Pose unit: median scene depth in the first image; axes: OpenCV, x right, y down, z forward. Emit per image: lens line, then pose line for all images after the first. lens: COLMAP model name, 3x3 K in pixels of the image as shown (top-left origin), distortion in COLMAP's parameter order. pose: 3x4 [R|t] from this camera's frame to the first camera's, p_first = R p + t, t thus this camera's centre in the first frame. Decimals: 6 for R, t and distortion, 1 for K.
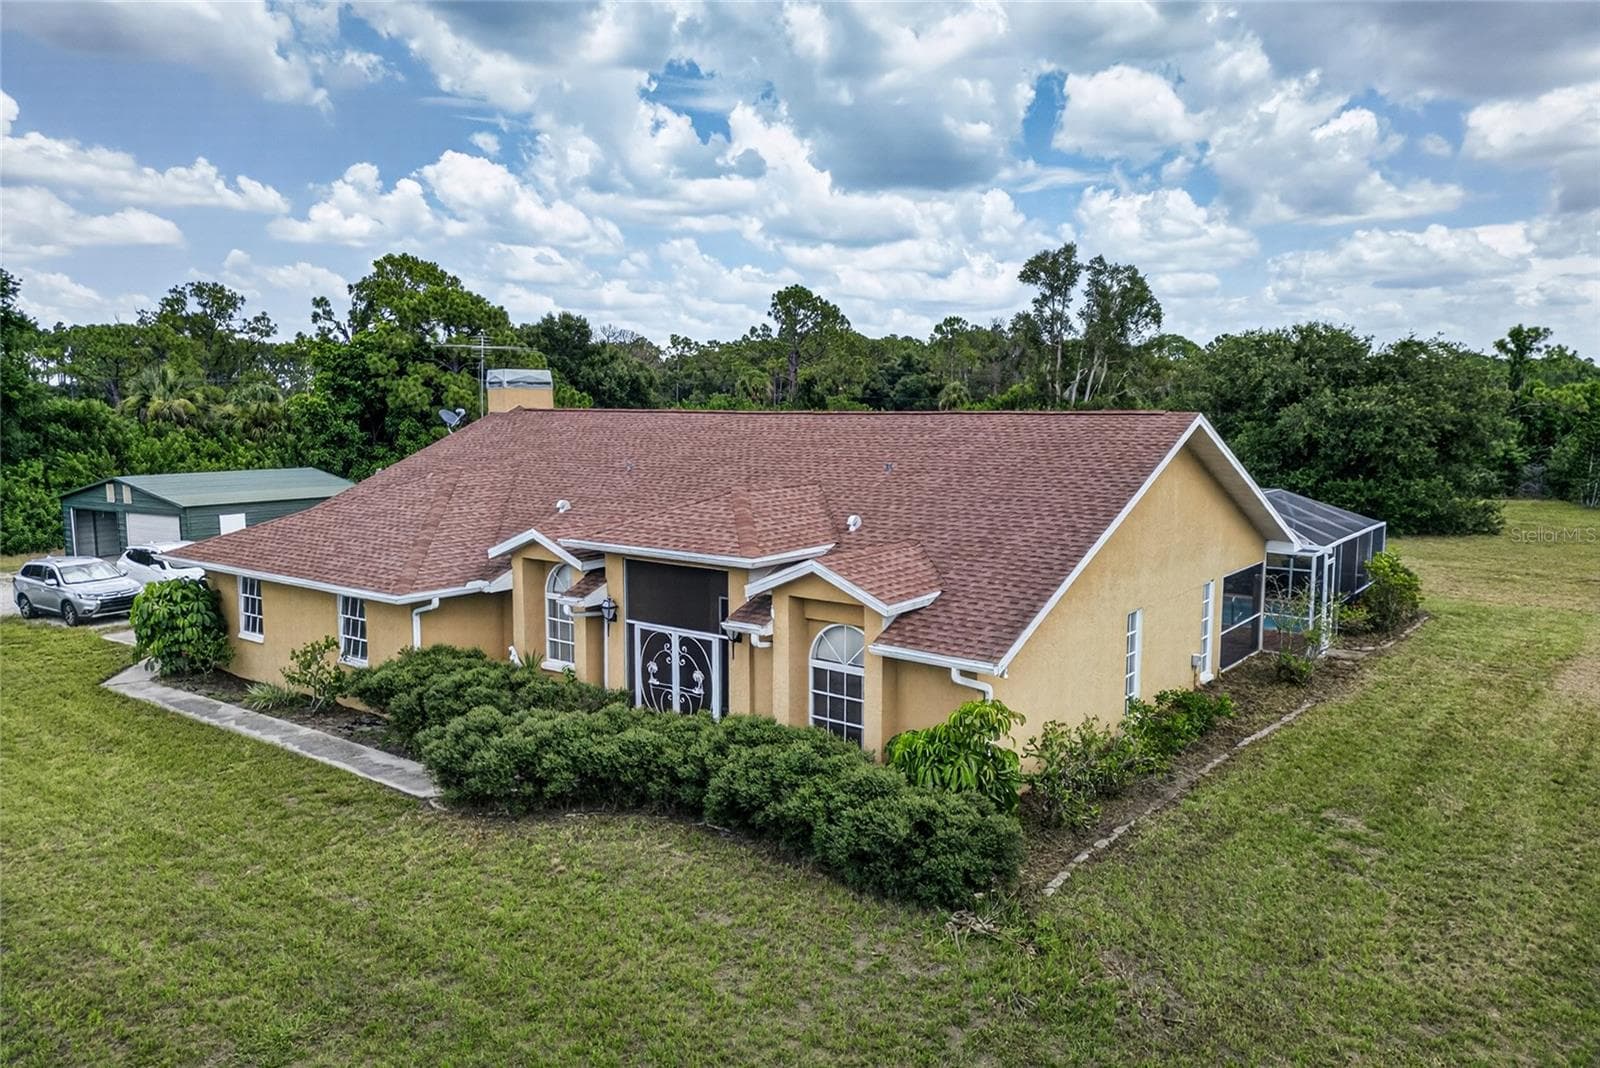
lens RADIAL K [[1164.7, 0, 800.0], [0, 1164.7, 534.0], [0, 0, 1]] dist [0.089794, -0.106007]
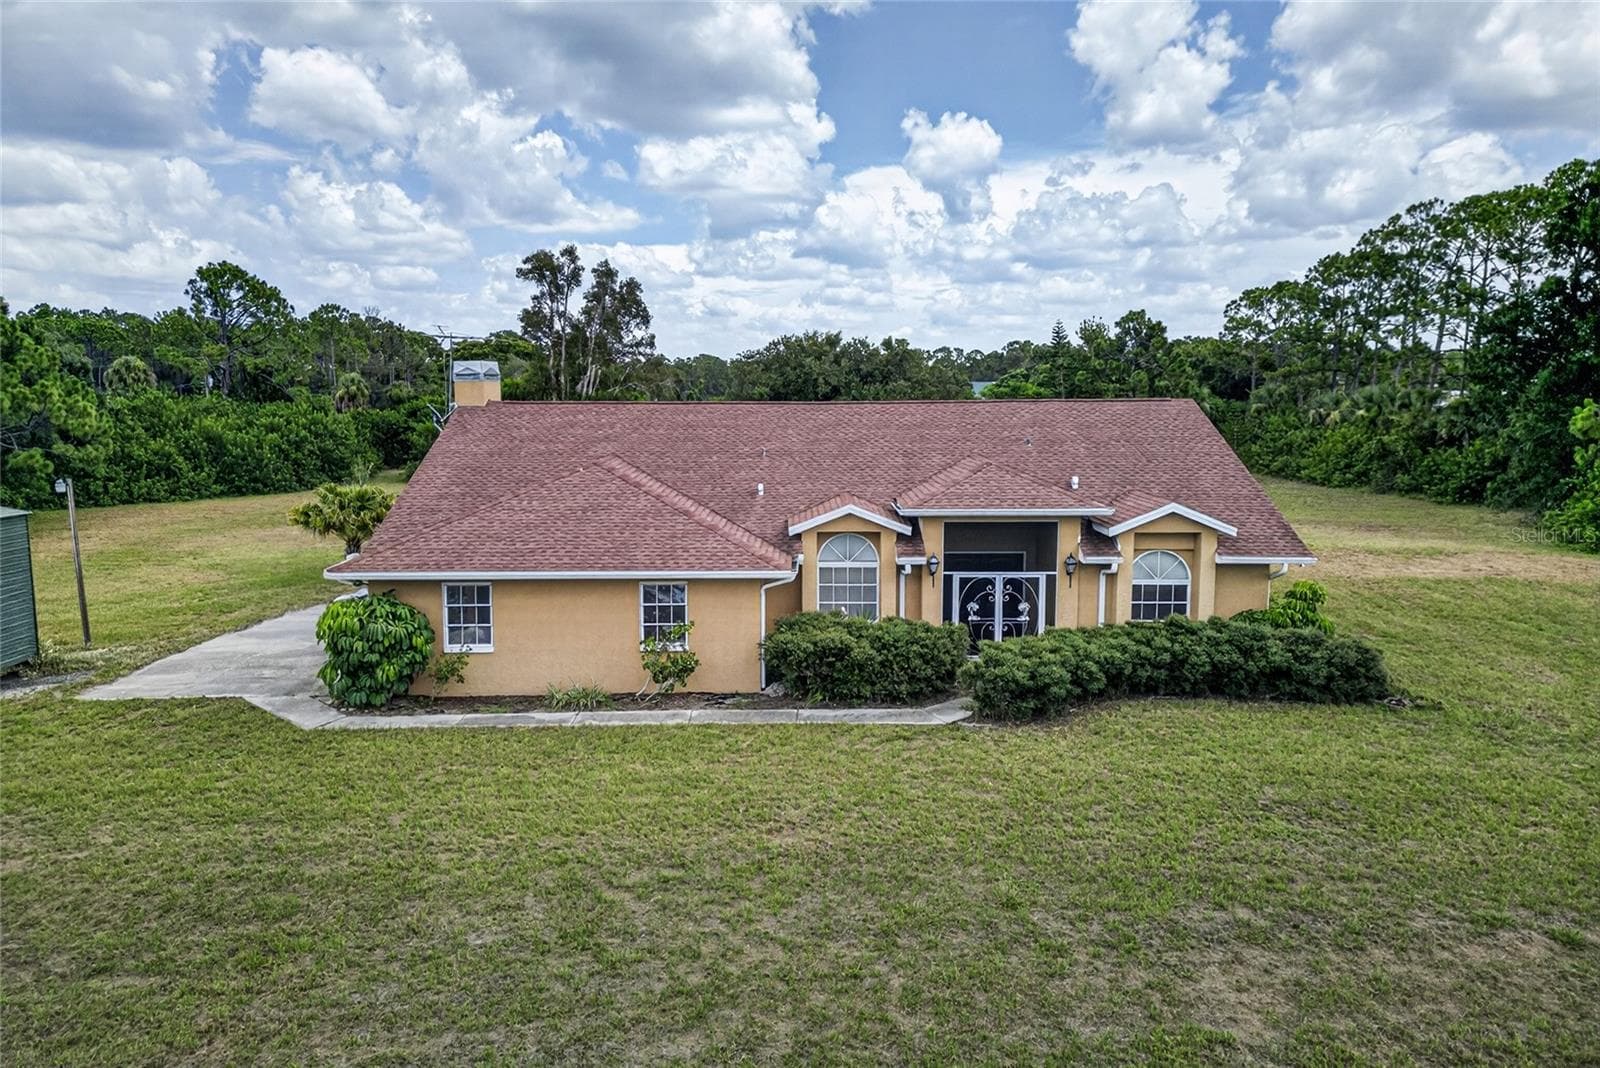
lens RADIAL K [[1164.7, 0, 800.0], [0, 1164.7, 534.0], [0, 0, 1]] dist [0.089794, -0.106007]
pose [[0.782348, -0.076751, 0.618094, -0.276451], [0.073162, 0.996833, 0.031176, -0.004200], [-0.618529, 0.020830, 0.785486, 0.036372]]
